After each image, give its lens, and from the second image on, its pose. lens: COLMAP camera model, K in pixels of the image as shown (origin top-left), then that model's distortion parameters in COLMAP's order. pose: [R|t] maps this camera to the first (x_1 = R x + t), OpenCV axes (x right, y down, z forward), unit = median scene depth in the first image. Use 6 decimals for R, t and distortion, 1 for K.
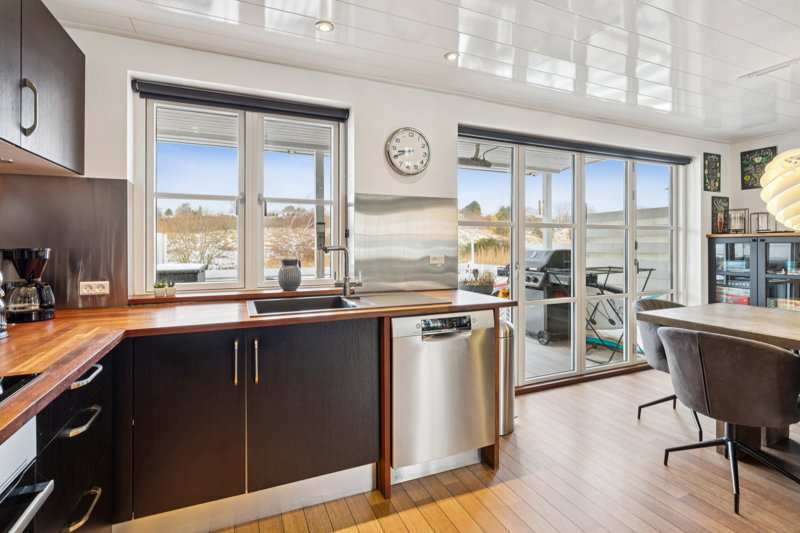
lens RADIAL K [[388.9, 0, 402.9], [0, 388.9, 244.2], [0, 0, 1]] dist [-0.001411, -0.000470]
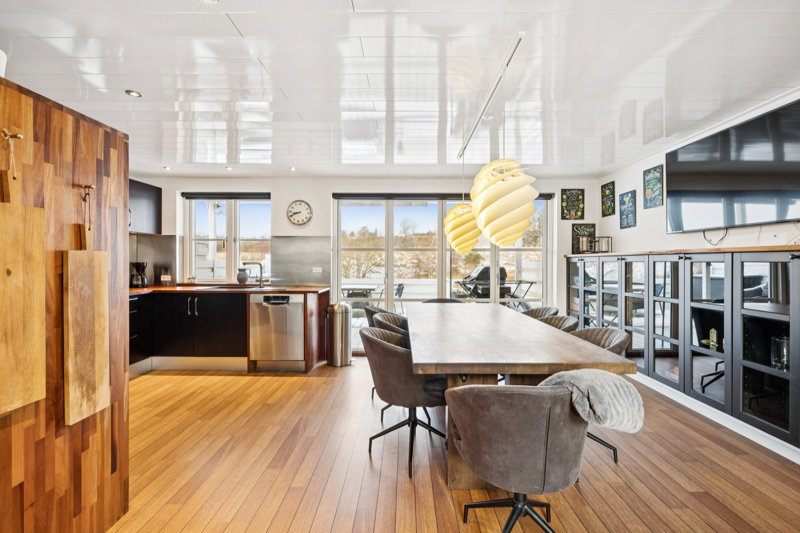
lens RADIAL K [[382.1, 0, 402.4], [0, 382.1, 263.1], [0, 0, 1]] dist [-0.000072, -0.000015]
pose [[0.915024, 0.006152, -0.403354, 1.204604], [-0.004402, 0.999976, 0.005266, -0.004153], [0.403376, -0.003043, 0.915029, -0.490867]]
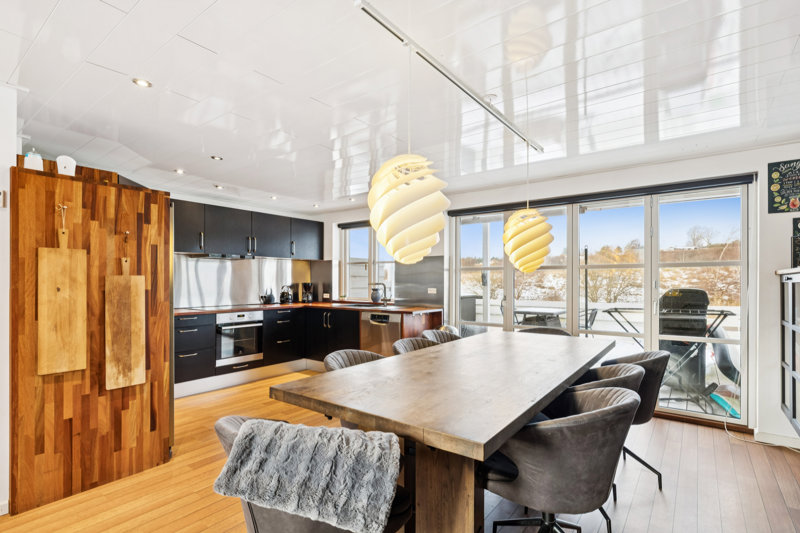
lens RADIAL K [[394.2, 0, 400.6], [0, 394.2, 279.9], [0, 0, 1]] dist [0.001958, 0.000215]
pose [[0.489748, -0.000713, -0.871864, 1.645159], [-0.001241, 0.999998, -0.001515, -0.007654], [0.871863, 0.001824, 0.489746, -0.018217]]
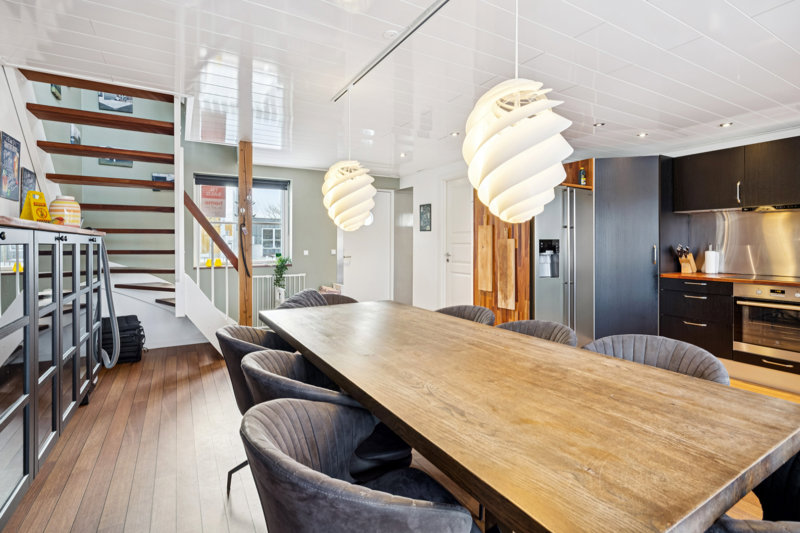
lens RADIAL K [[388.9, 0, 402.9], [0, 388.9, 244.2], [0, 0, 1]] dist [-0.001411, -0.000470]
pose [[-0.993114, 0.002134, -0.117130, 1.059087], [0.002100, 0.999998, 0.000411, 0.000176], [0.117131, 0.000162, -0.993117, 1.314129]]
